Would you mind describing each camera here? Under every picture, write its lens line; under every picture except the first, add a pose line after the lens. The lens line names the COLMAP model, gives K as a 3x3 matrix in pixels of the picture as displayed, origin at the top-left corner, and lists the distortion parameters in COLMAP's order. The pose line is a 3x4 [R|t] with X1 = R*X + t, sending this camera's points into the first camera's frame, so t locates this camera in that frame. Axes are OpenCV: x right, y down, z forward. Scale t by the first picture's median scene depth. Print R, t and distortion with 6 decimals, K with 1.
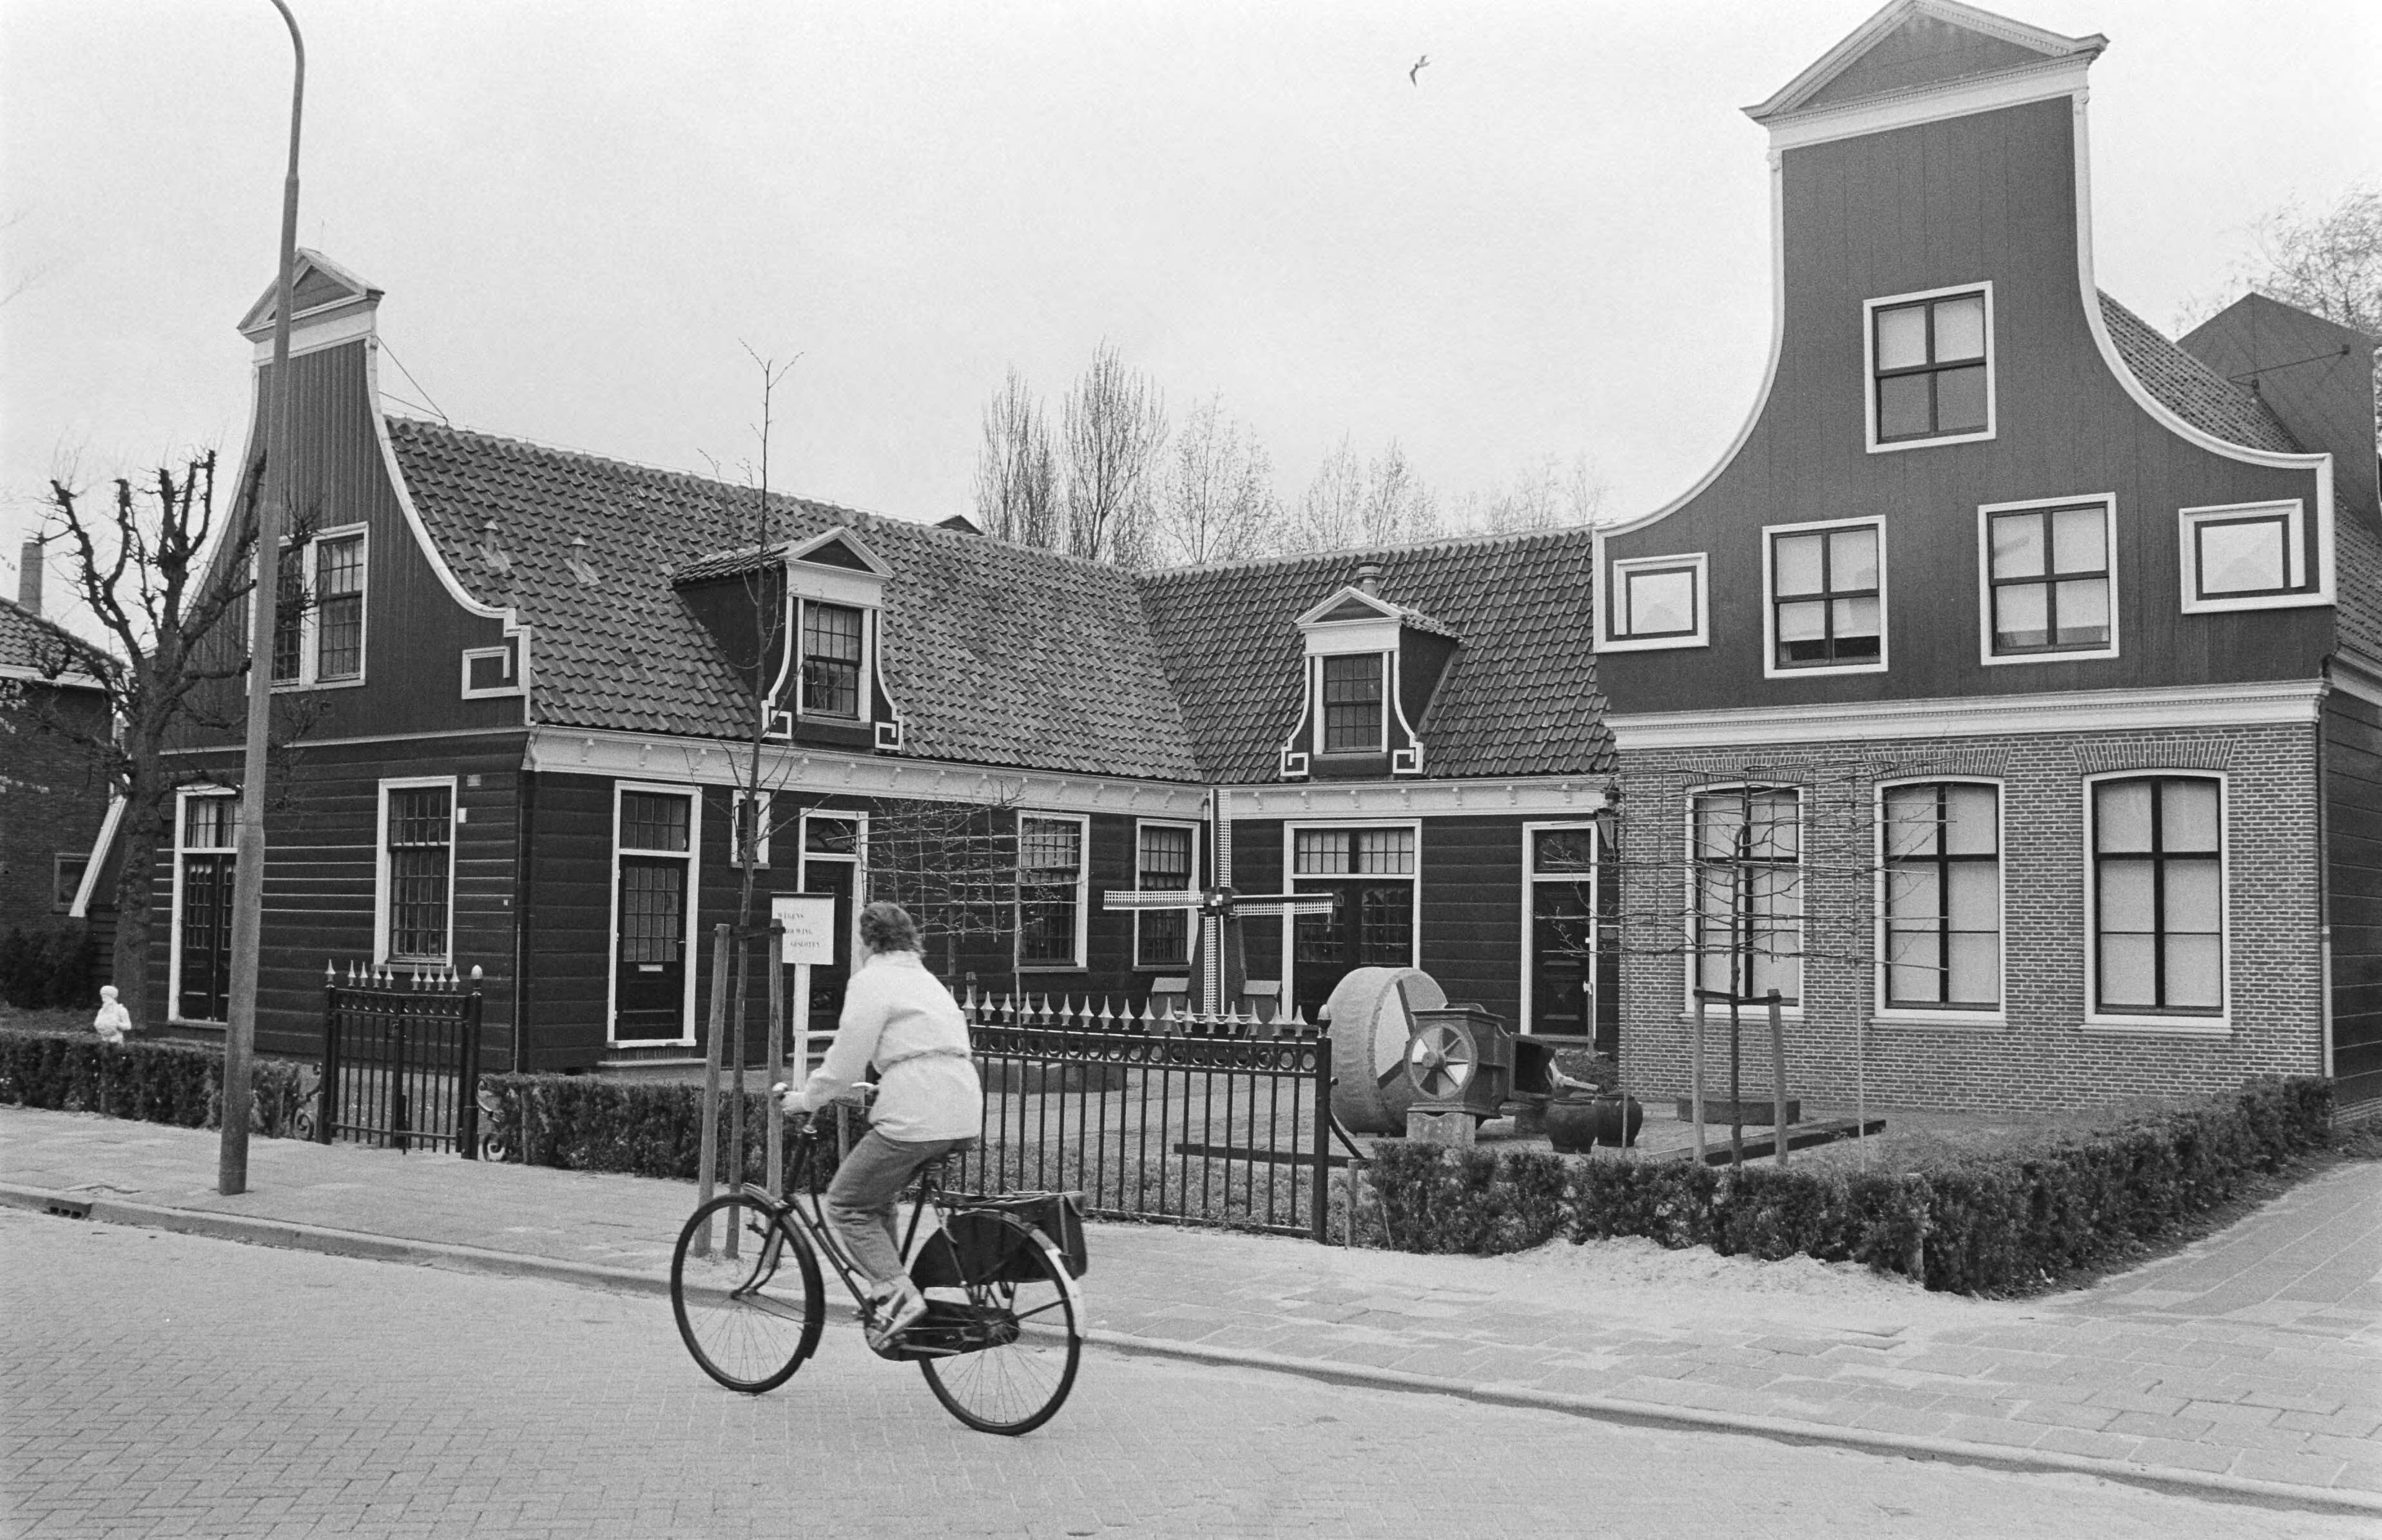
lens RADIAL K [[2349.2, 0, 1191.0], [0, 2349.2, 770.0], [0, 0, 1]] dist [-0.061691, -0.001842]
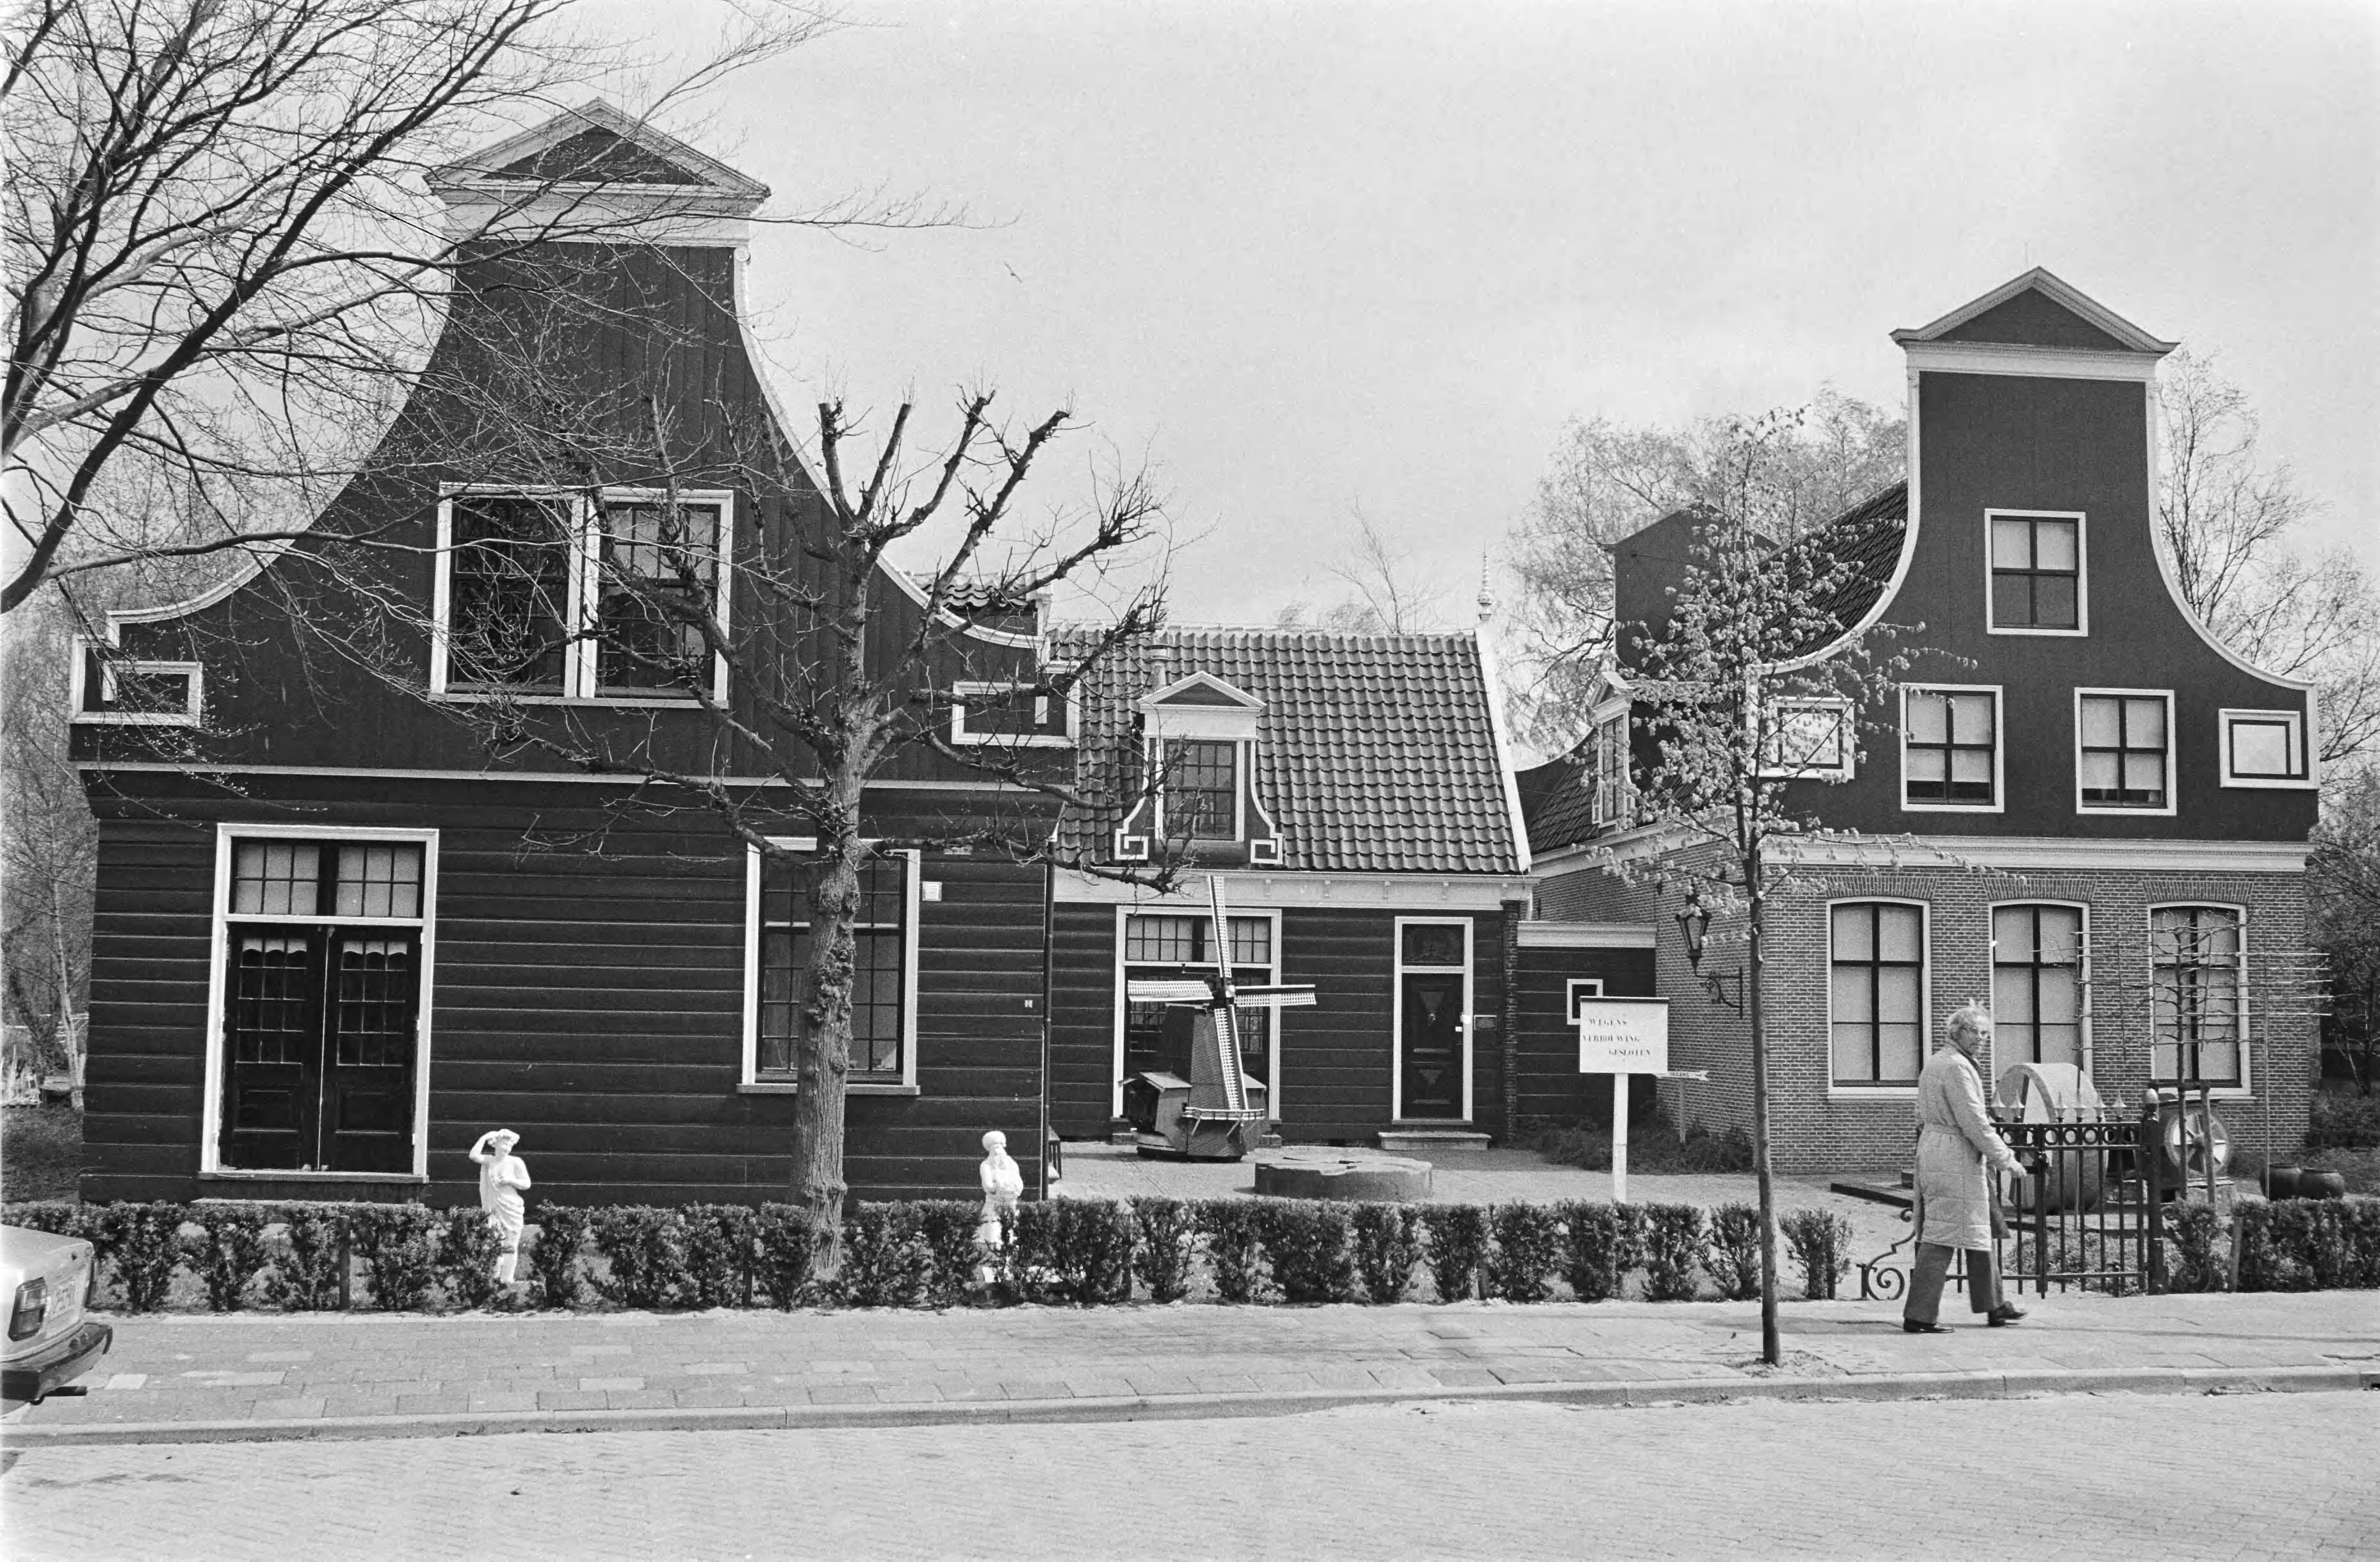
lens RADIAL K [[2309.4, 0, 1189.8], [0, 2309.4, 751.2], [0, 0, 1]] dist [-0.057460, -0.007463]
pose [[0.735704, 0.071534, 0.673515, -0.779148], [-0.048743, 0.997420, -0.052693, 0.009210], [-0.675547, 0.005937, 0.737293, 0.373055]]
